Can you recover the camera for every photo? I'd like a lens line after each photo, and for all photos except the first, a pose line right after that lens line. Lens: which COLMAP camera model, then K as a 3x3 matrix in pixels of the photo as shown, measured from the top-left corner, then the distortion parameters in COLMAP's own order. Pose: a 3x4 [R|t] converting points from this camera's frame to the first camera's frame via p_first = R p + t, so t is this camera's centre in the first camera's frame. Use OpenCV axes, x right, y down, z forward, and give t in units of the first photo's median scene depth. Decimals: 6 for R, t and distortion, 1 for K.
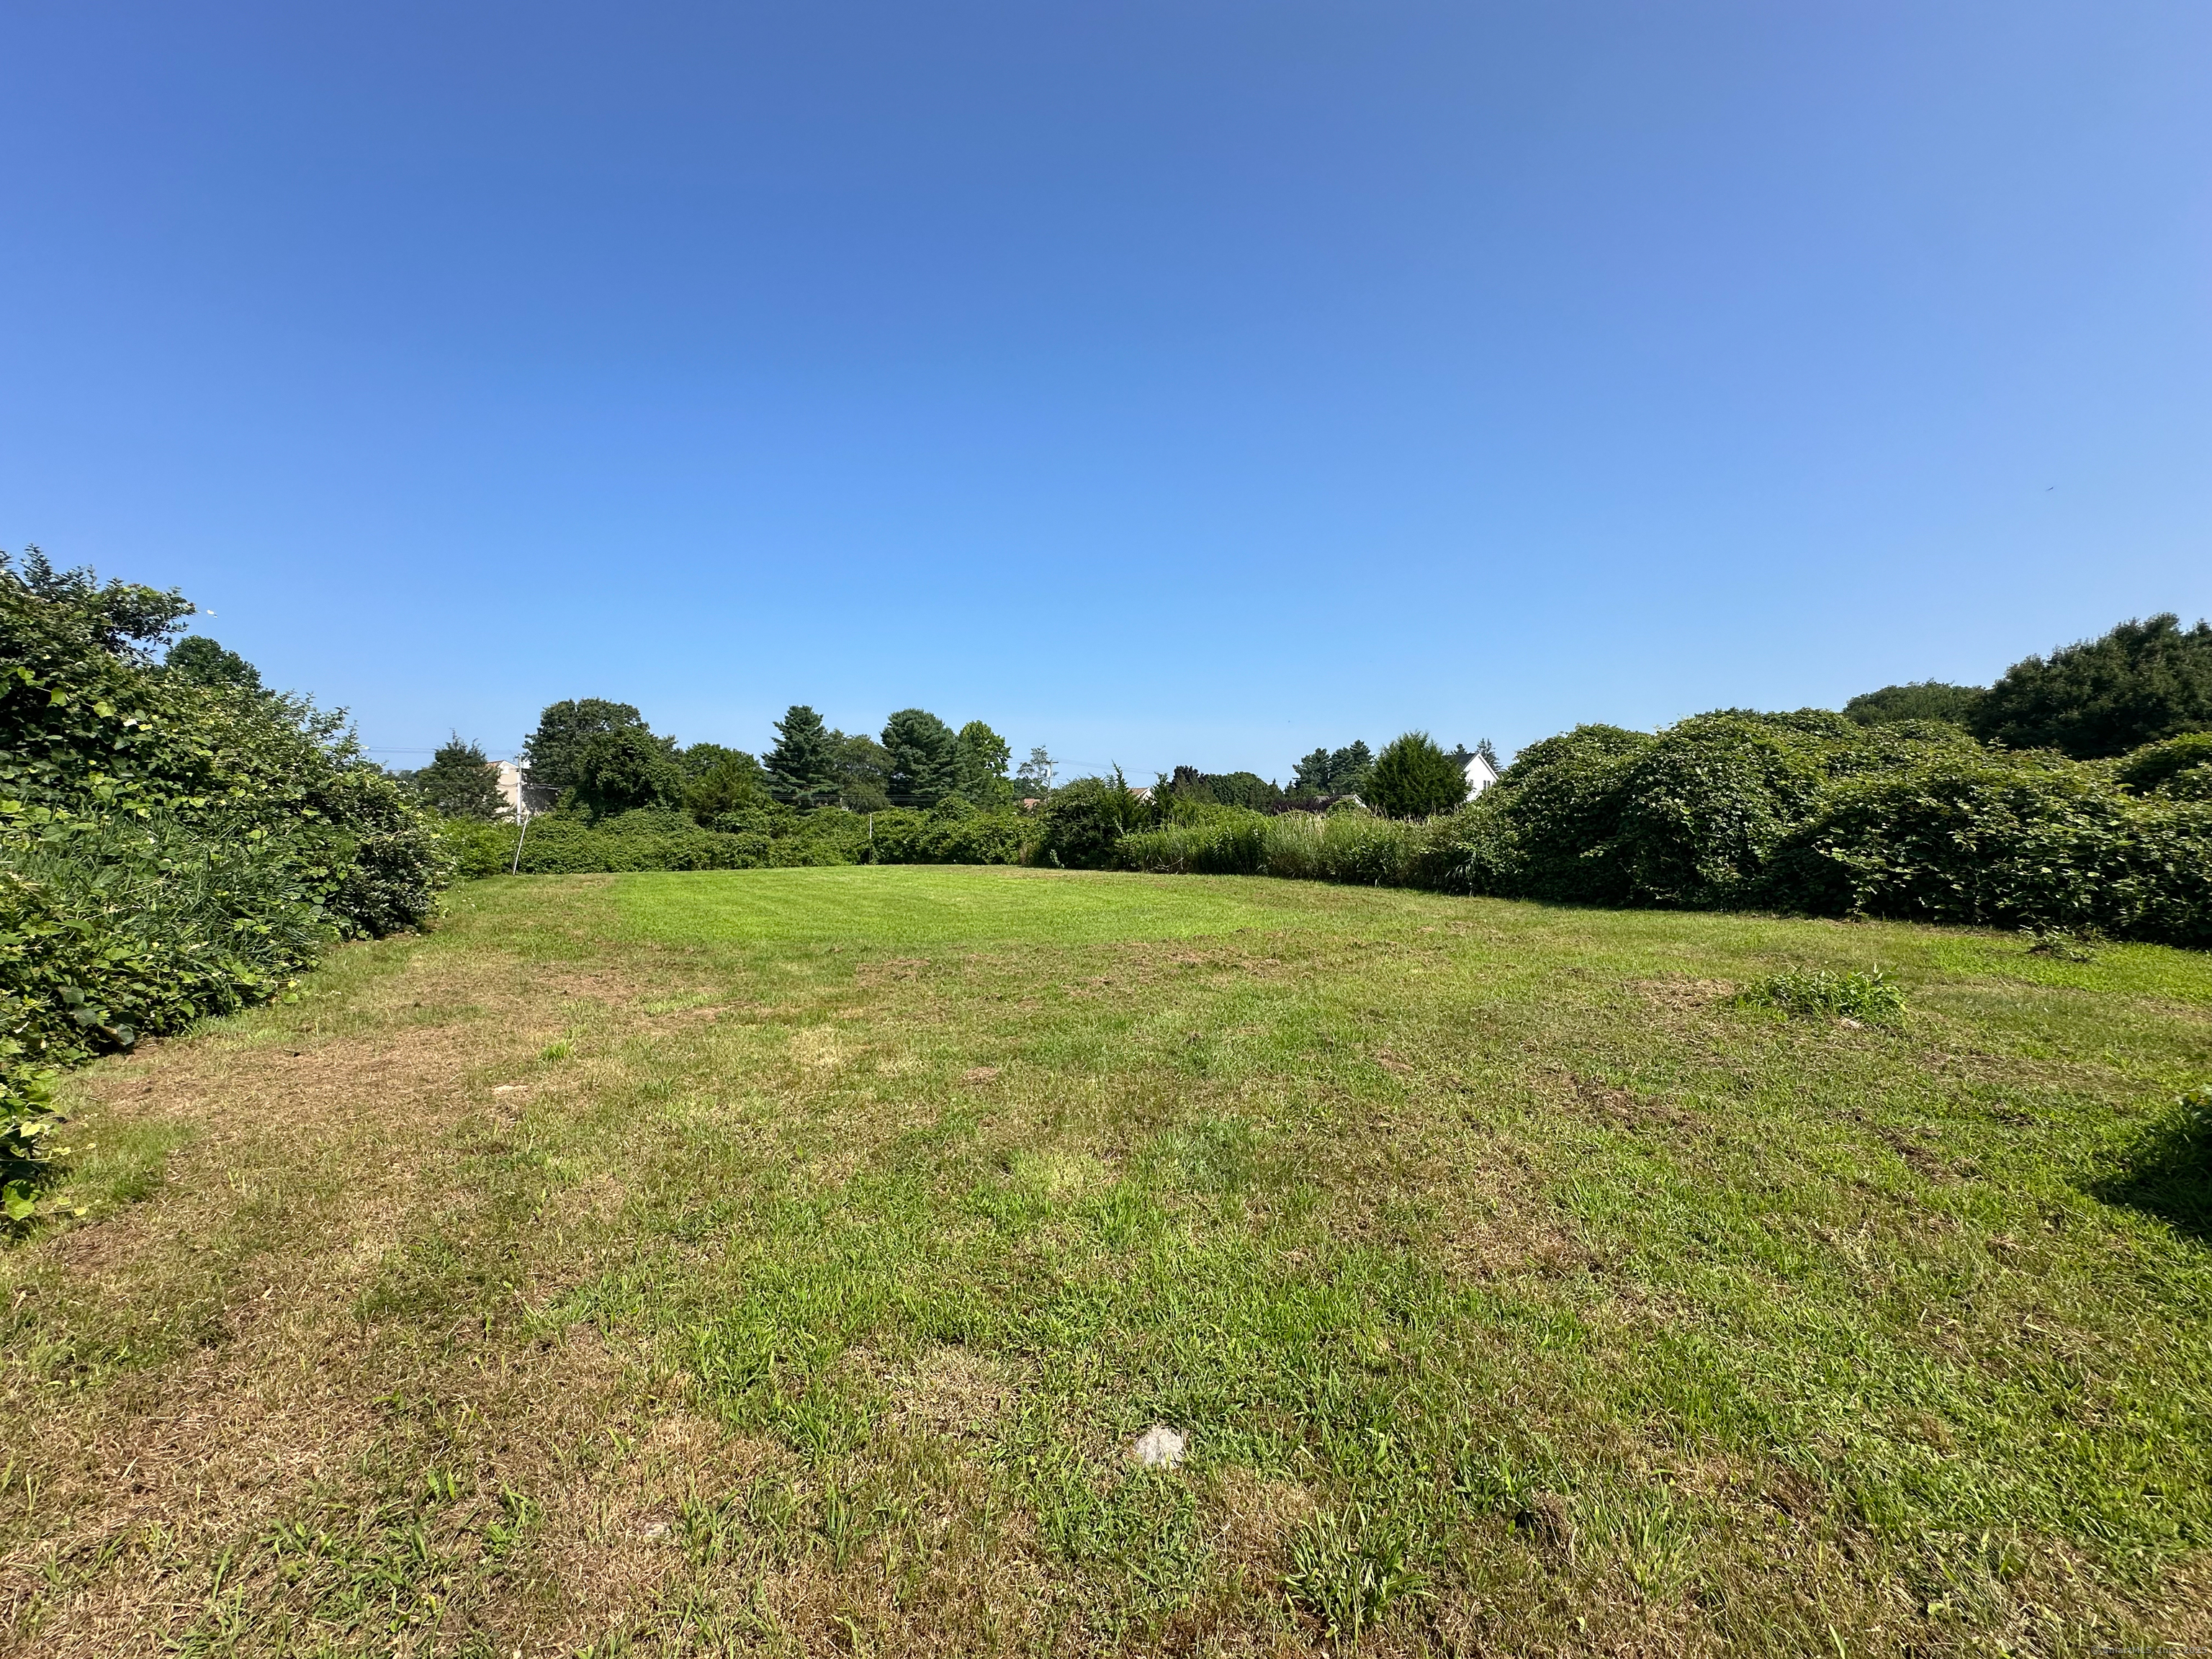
lens RADIAL K [[881.6, 0, 1106.0], [0, 881.6, 829.5], [0, 0, 1]] dist [-0.003595, 0.000349]
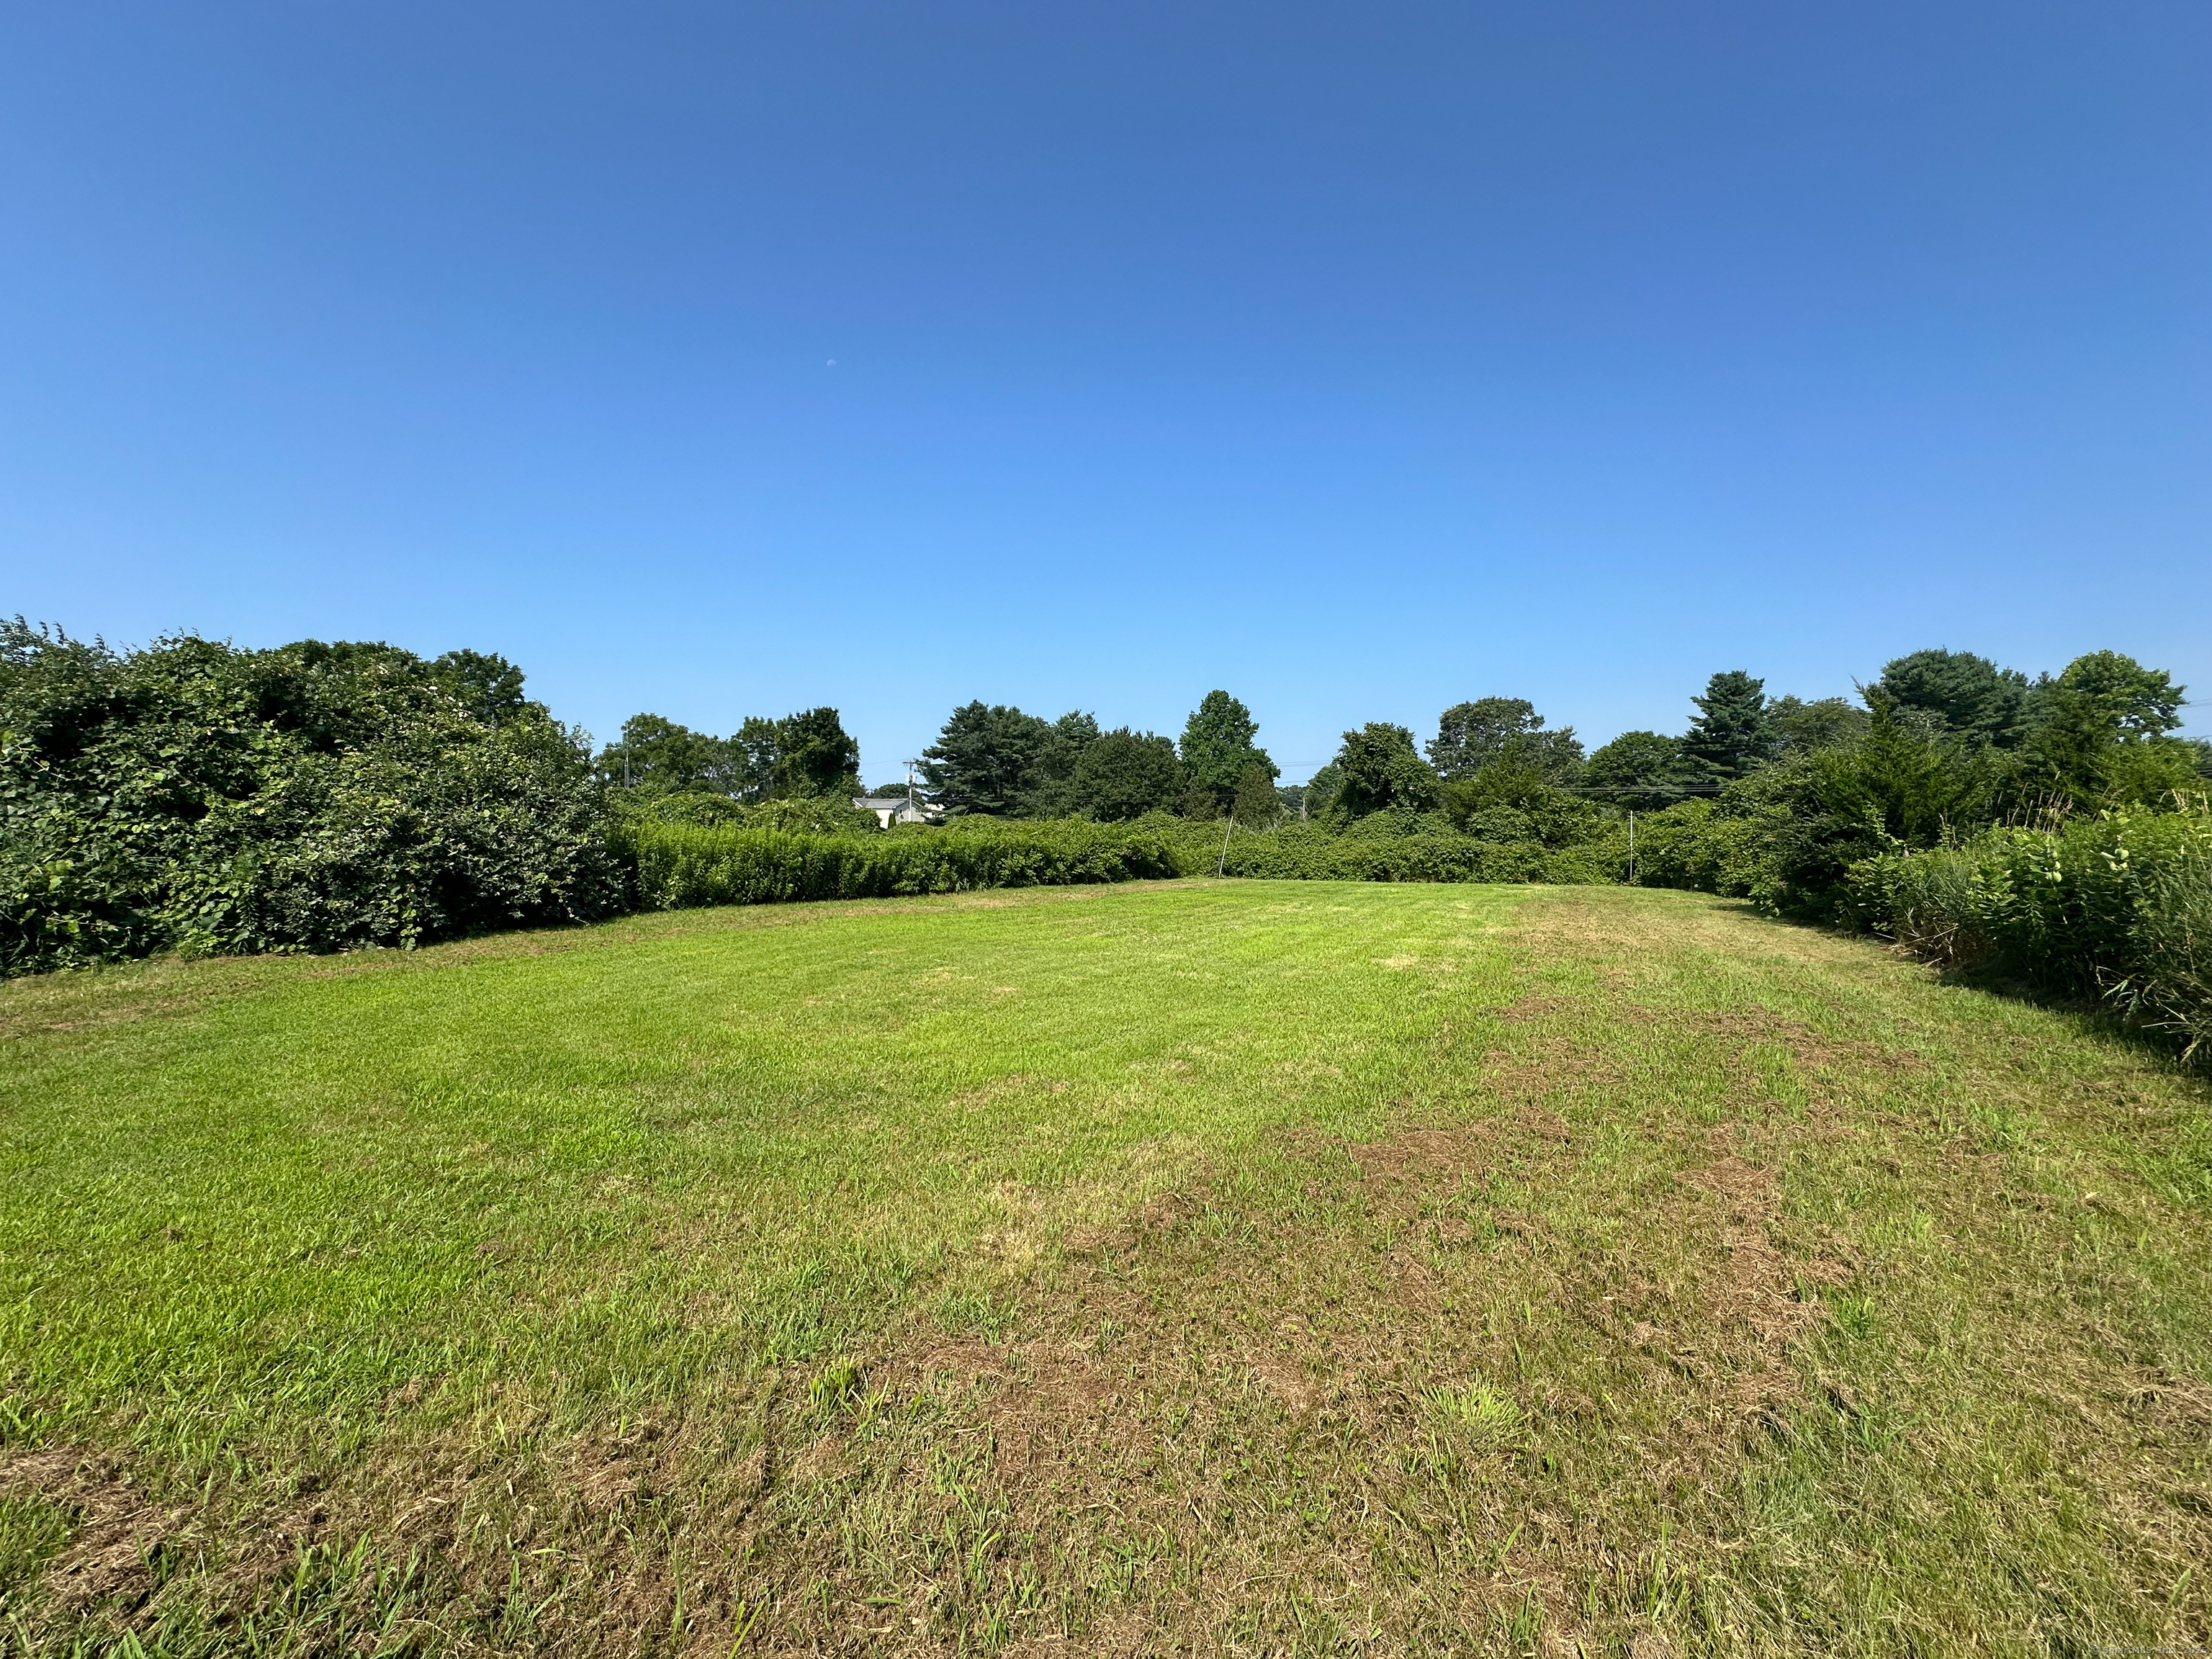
lens RADIAL K [[881.6, 0, 1106.0], [0, 881.6, 829.5], [0, 0, 1]] dist [-0.003595, 0.000349]
pose [[0.505691, -0.003723, -0.862706, 0.184979], [0.005698, 0.999983, -0.000975, -0.006987], [0.862696, -0.004423, 0.505704, 0.444133]]
